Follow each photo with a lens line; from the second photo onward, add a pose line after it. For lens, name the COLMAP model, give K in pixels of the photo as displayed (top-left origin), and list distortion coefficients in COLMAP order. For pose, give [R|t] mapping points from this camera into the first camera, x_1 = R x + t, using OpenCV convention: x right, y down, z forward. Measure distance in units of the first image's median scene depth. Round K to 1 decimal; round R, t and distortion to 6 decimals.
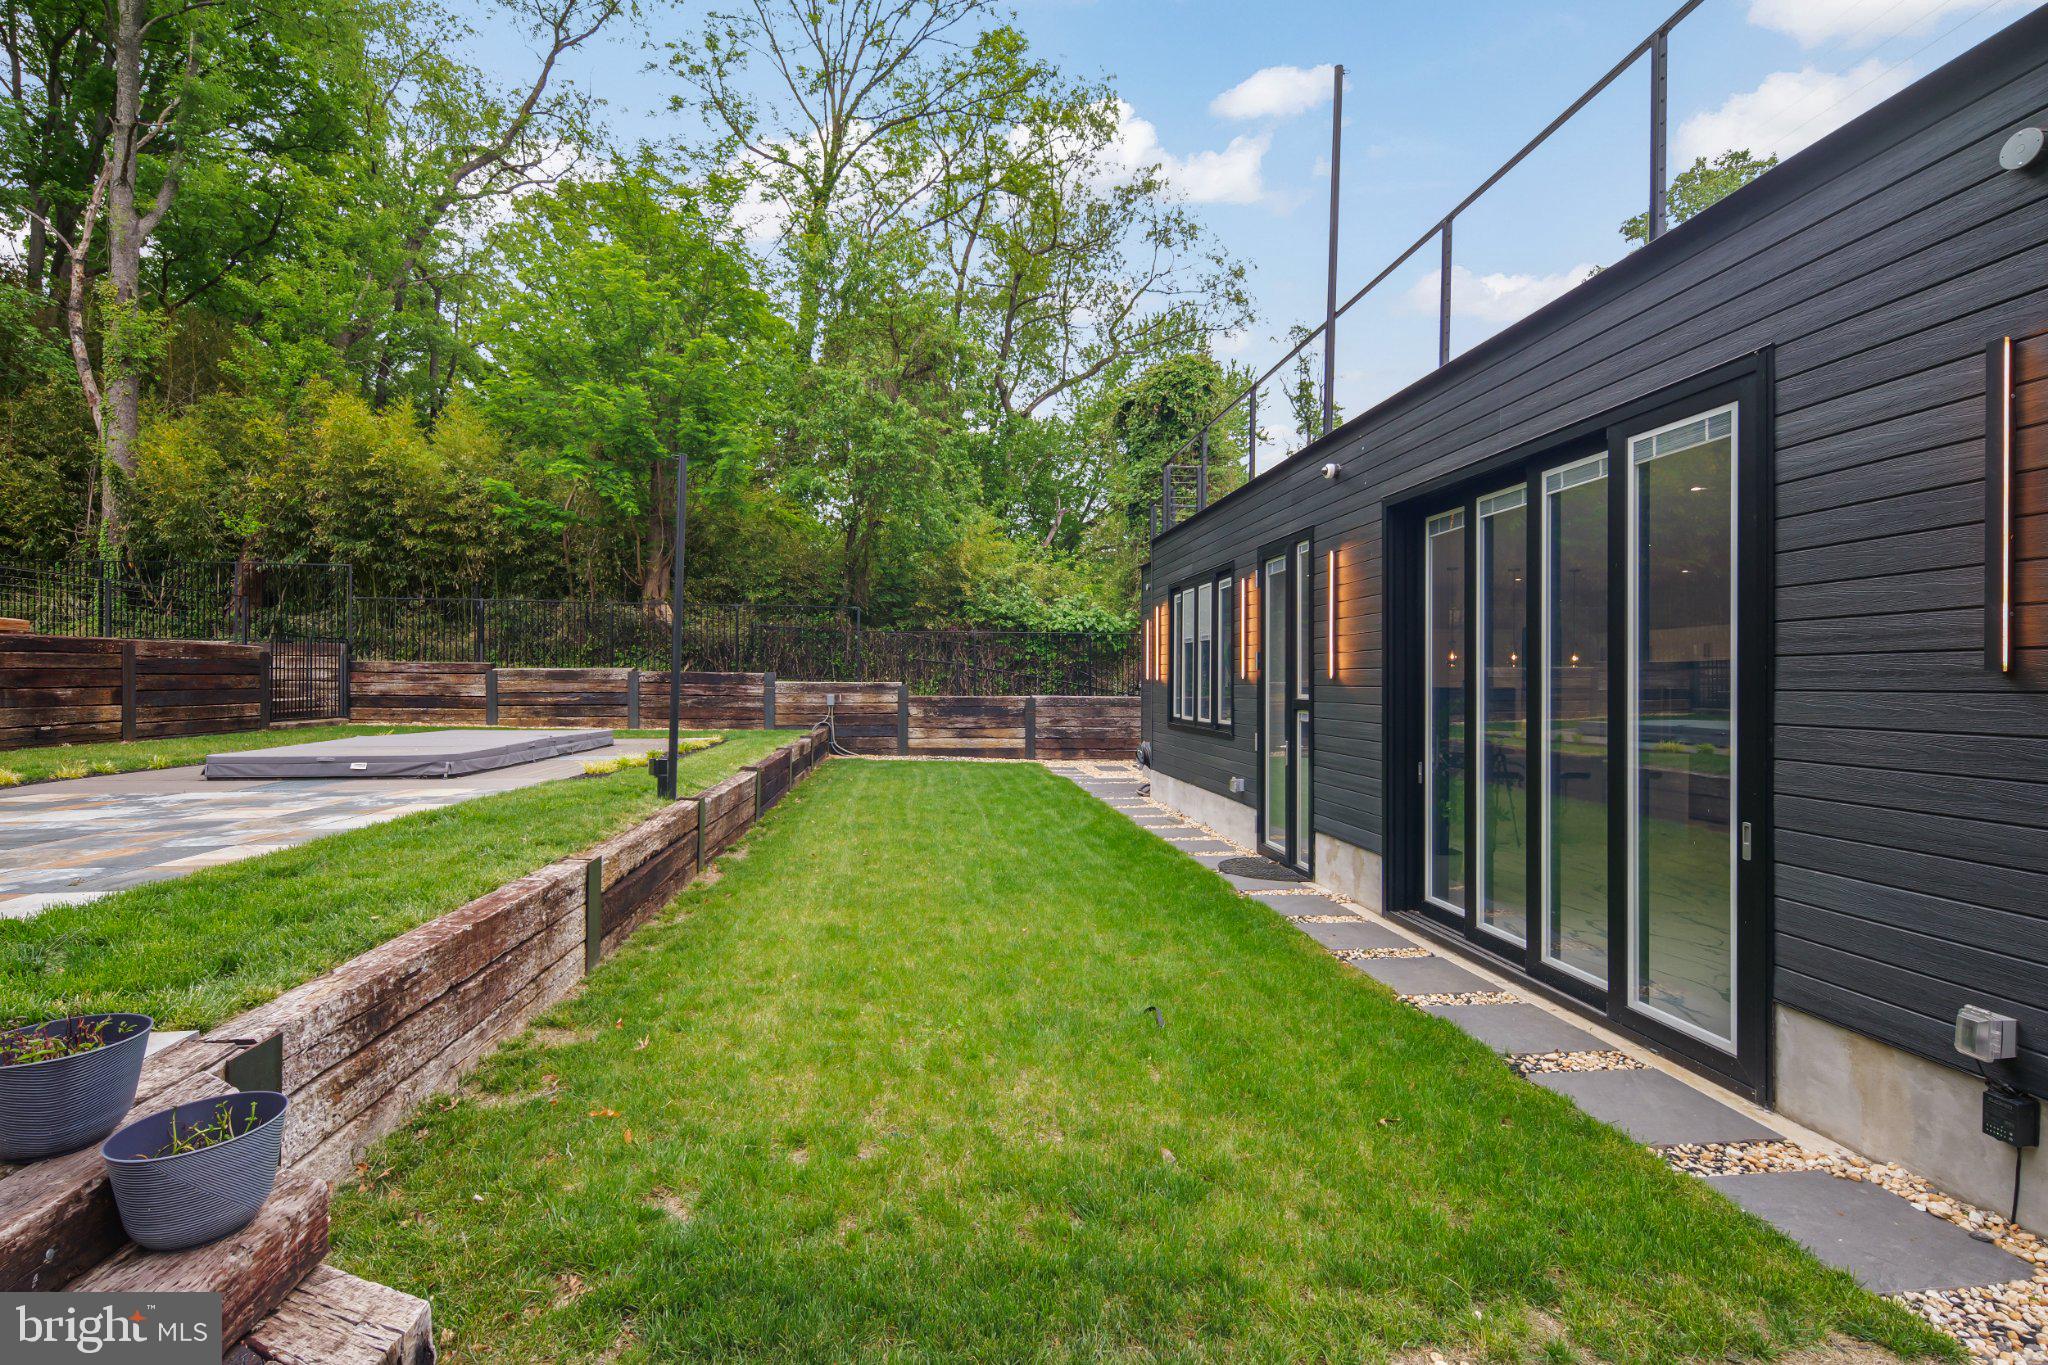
lens RADIAL K [[907.9, 0, 1016.9], [0, 907.9, 686.2], [0, 0, 1]] dist [0.001447, -0.000454]
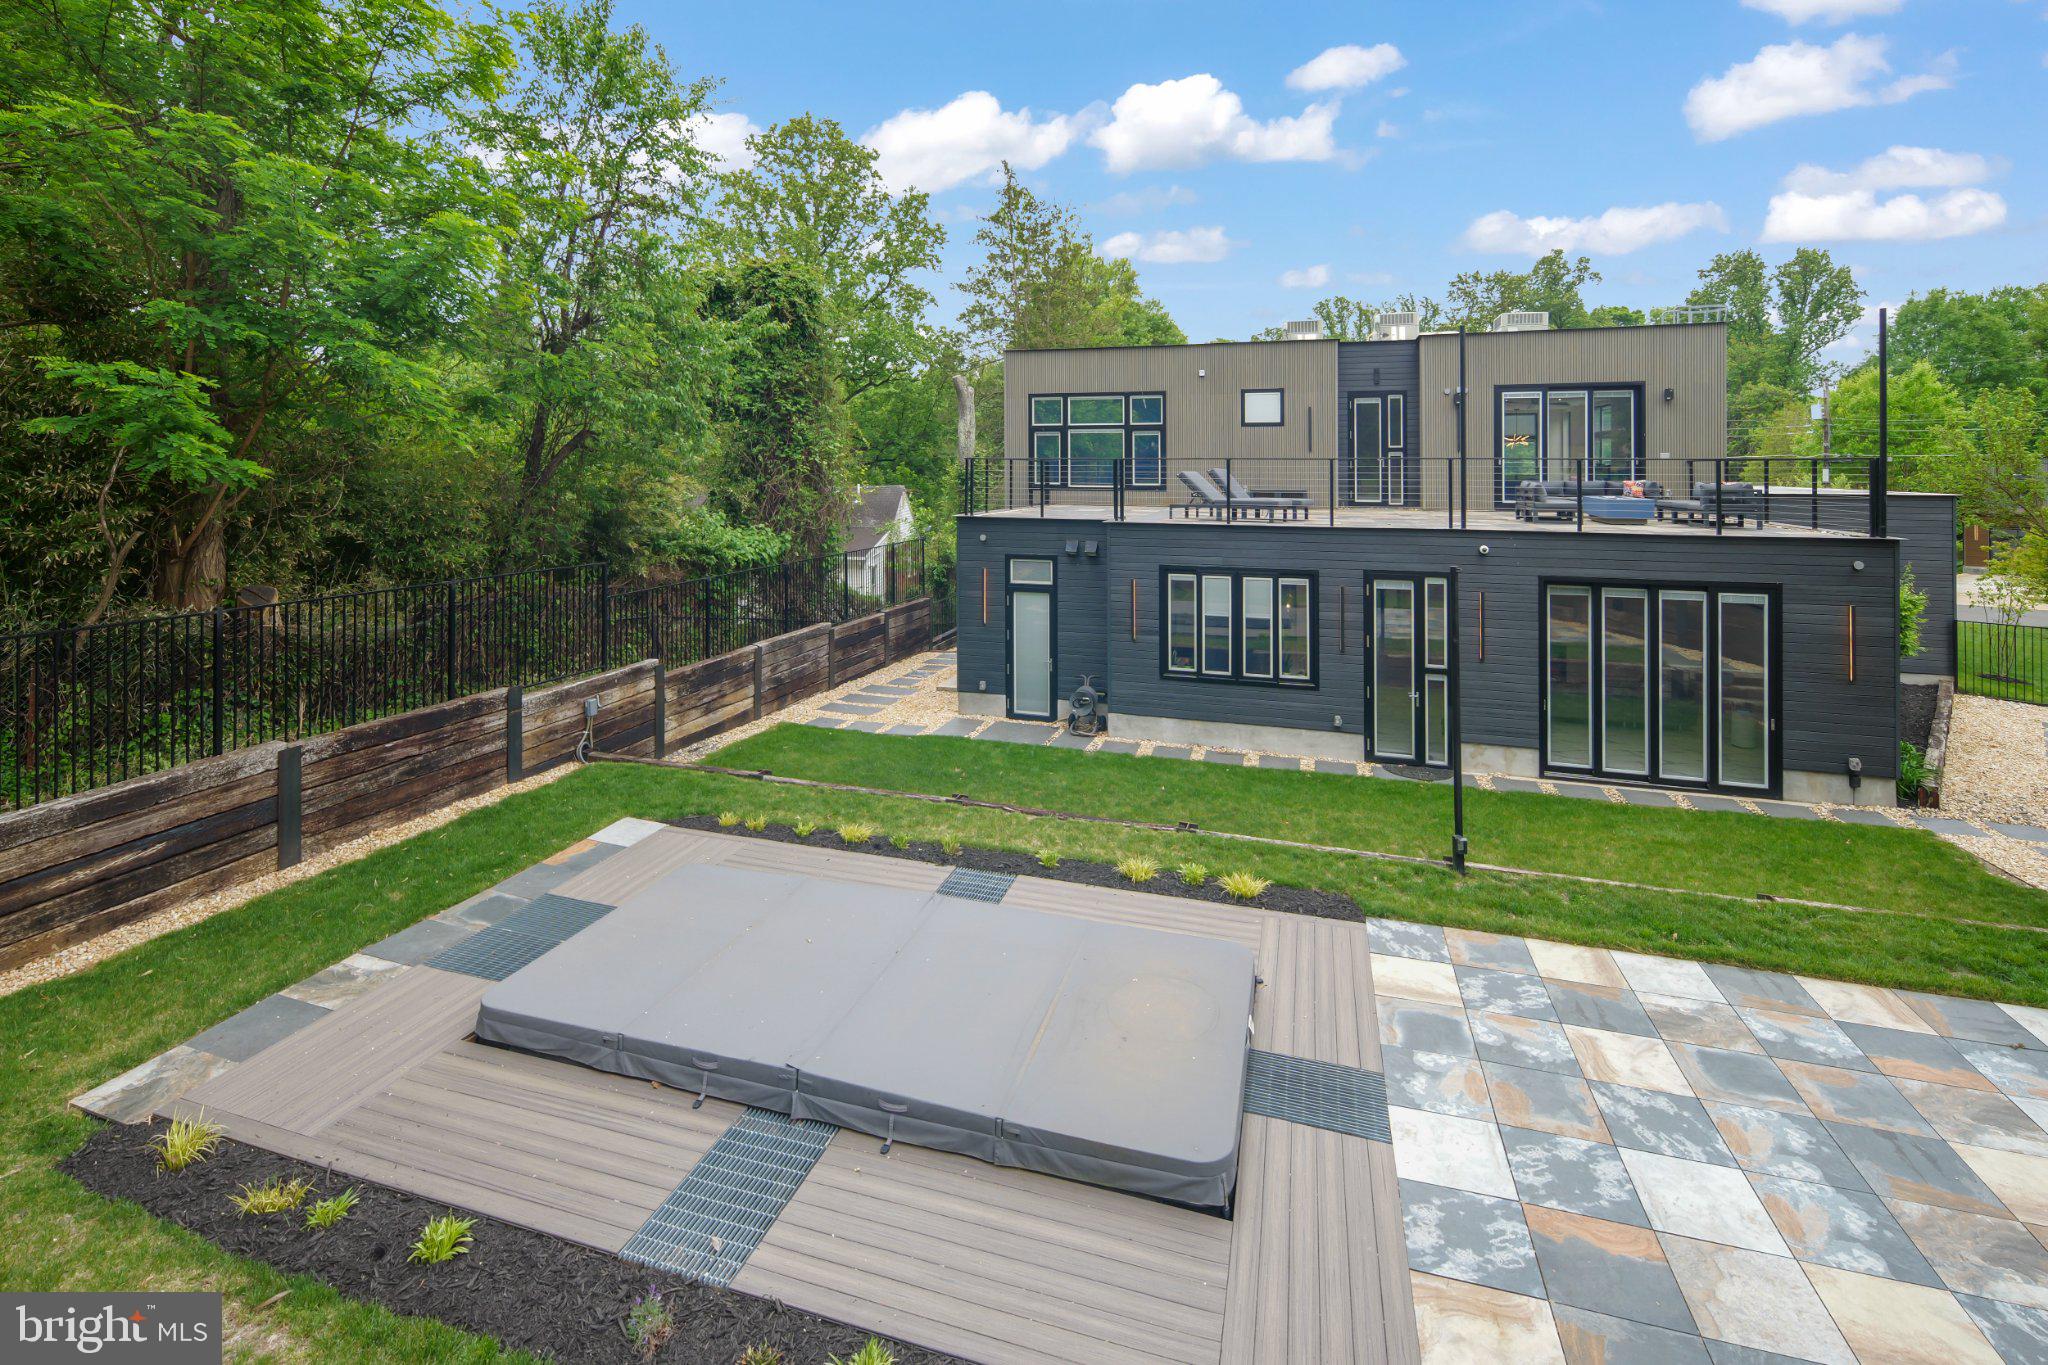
lens RADIAL K [[928.0, 0, 1015.4], [0, 928.0, 456.8], [0, 0, 1]] dist [0.007070, -0.003641]
pose [[0.403435, 0.007027, 0.914981, -0.771198], [0.003958, 0.999948, -0.009425, -0.176569], [-0.915000, 0.007423, 0.403386, 0.474244]]
